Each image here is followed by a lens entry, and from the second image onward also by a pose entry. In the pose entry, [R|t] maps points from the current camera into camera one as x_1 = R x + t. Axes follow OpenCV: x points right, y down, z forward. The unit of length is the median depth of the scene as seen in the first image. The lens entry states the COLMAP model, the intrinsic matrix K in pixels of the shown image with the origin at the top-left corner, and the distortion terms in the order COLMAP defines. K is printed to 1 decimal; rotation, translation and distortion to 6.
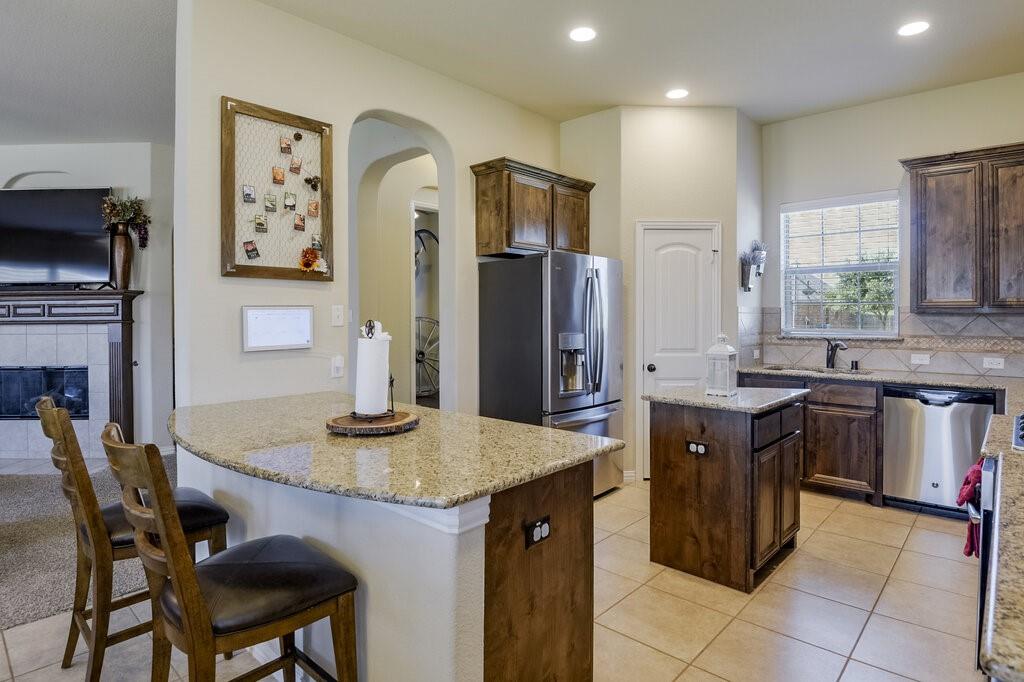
lens RADIAL K [[534.5, 0, 512.2], [0, 534.5, 323.1], [0, 0, 1]] dist [0.002253, -0.016992]
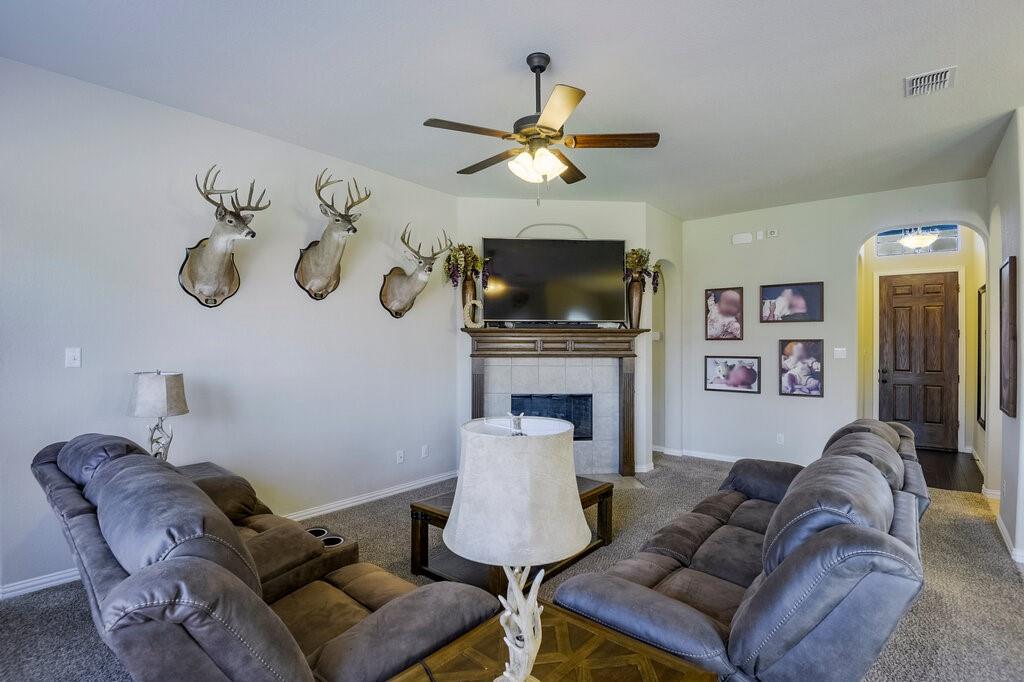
lens RADIAL K [[475.9, 0, 515.8], [0, 475.9, 339.5], [0, 0, 1]] dist [0.001336, -0.029513]
pose [[0.998141, 0.009074, 0.060262, -1.306820], [-0.007644, 0.999685, -0.023914, -0.014163], [-0.060460, 0.023409, 0.997896, -0.030949]]
